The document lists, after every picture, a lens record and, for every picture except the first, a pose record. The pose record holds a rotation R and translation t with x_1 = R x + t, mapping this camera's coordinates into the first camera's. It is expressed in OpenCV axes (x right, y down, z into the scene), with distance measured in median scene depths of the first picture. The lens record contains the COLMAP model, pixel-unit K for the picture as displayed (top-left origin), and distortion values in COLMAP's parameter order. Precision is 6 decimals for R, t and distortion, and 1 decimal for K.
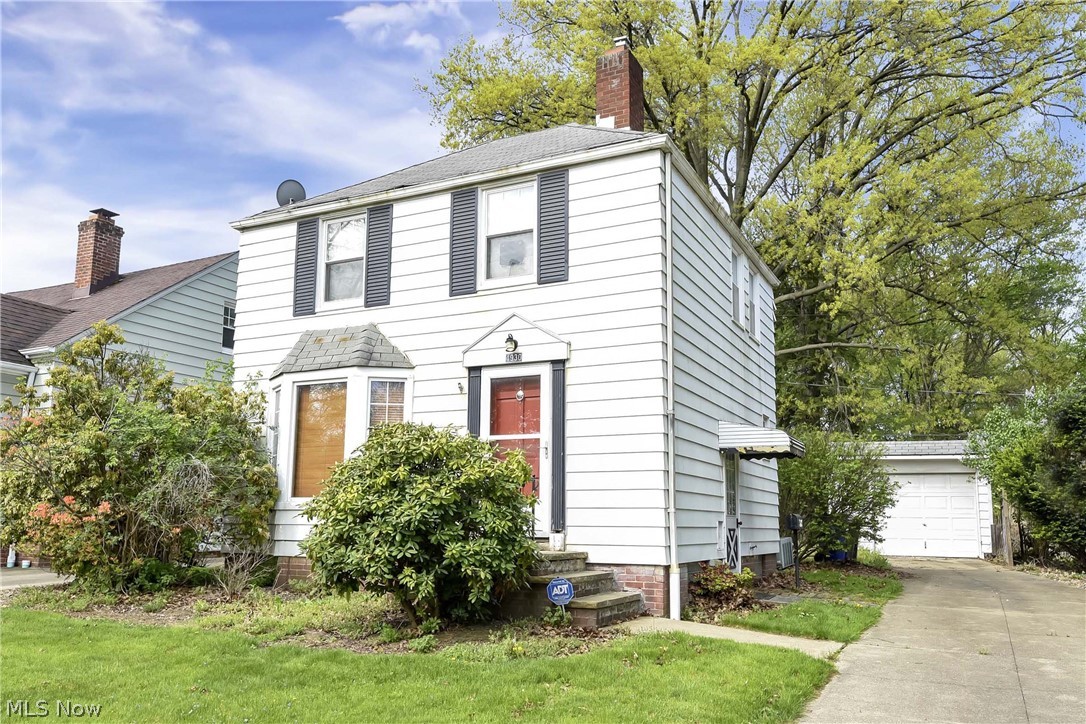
lens RADIAL K [[817.5, 0, 542.5], [0, 817.5, 355.1], [0, 0, 1]] dist [0.027110, 0.000628]
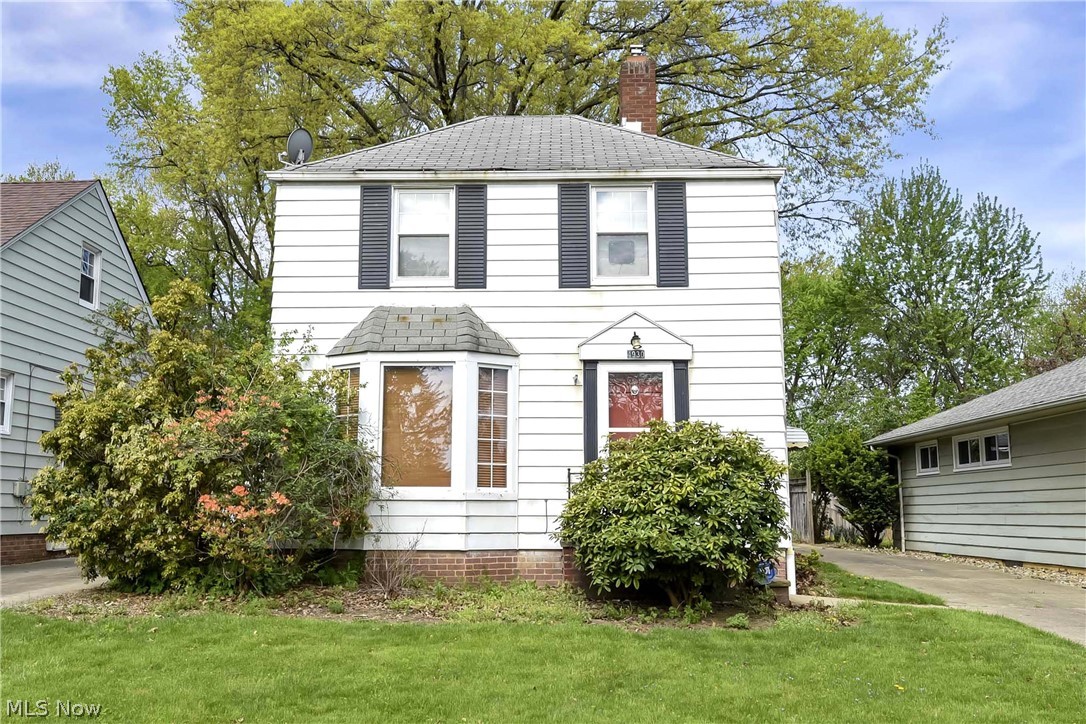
lens RADIAL K [[699.3, 0, 544.1], [0, 699.3, 372.4], [0, 0, 1]] dist [0.005700, 0.000149]
pose [[0.904181, 0.073304, 0.420813, -0.479469], [-0.075543, 0.997078, -0.011371, 0.042028], [-0.420416, -0.021508, 0.907076, 0.232687]]
